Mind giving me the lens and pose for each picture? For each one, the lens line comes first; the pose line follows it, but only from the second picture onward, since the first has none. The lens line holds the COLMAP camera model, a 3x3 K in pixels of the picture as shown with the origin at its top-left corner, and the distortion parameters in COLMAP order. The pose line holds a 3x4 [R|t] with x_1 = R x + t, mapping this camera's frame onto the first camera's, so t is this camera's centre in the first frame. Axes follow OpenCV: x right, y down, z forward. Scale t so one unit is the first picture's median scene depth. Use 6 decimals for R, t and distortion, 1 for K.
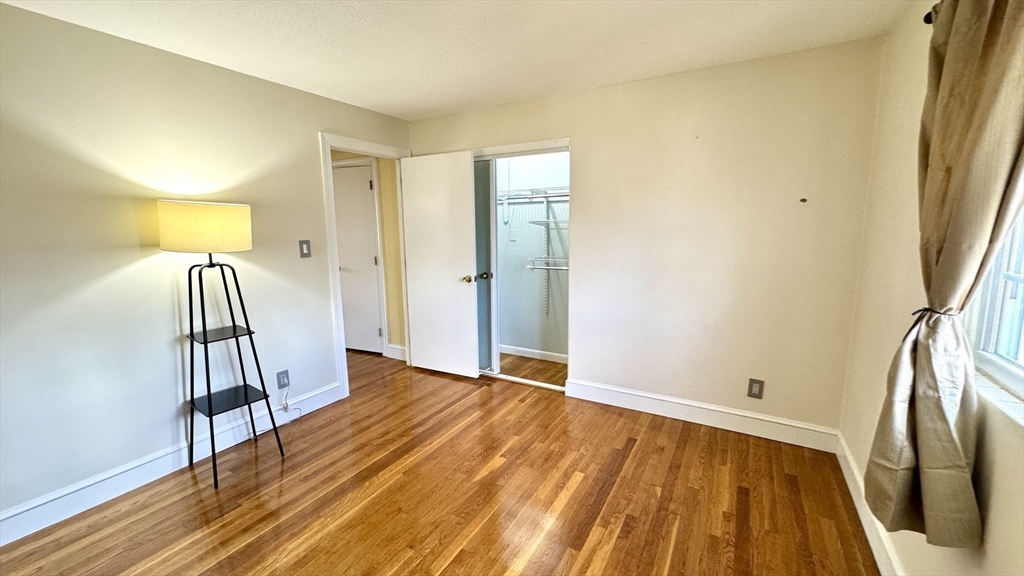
lens RADIAL K [[409.6, 0, 512.0], [0, 409.6, 288.0], [0, 0, 1]] dist [-0.002431, -0.000187]
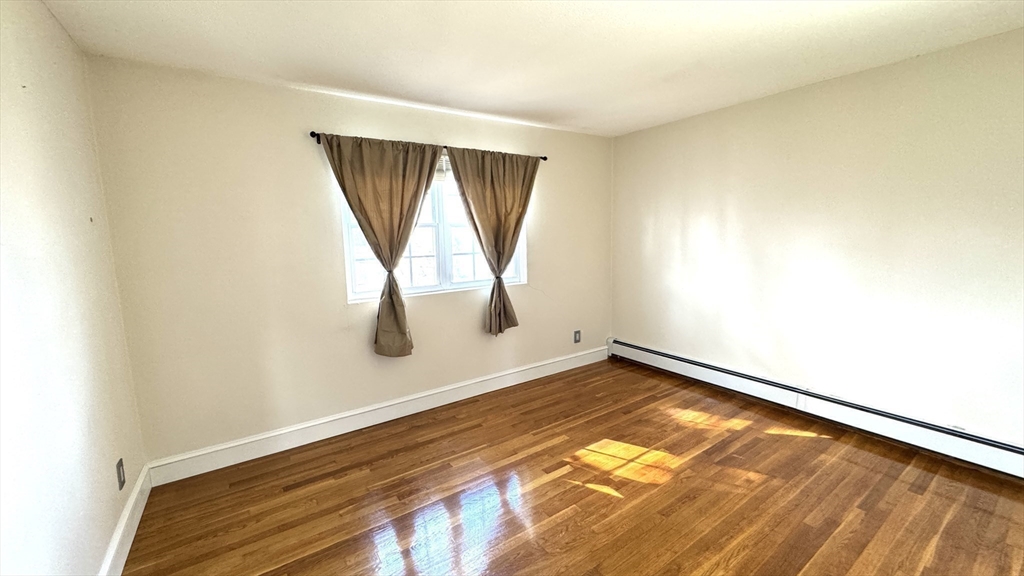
lens RADIAL K [[409.6, 0, 512.0], [0, 409.6, 288.0], [0, 0, 1]] dist [-0.002431, -0.000187]
pose [[-0.904634, -0.031095, 0.425054, -0.413079], [0.091691, 0.959780, 0.265357, -0.248272], [-0.416210, 0.279024, -0.865399, 1.552486]]
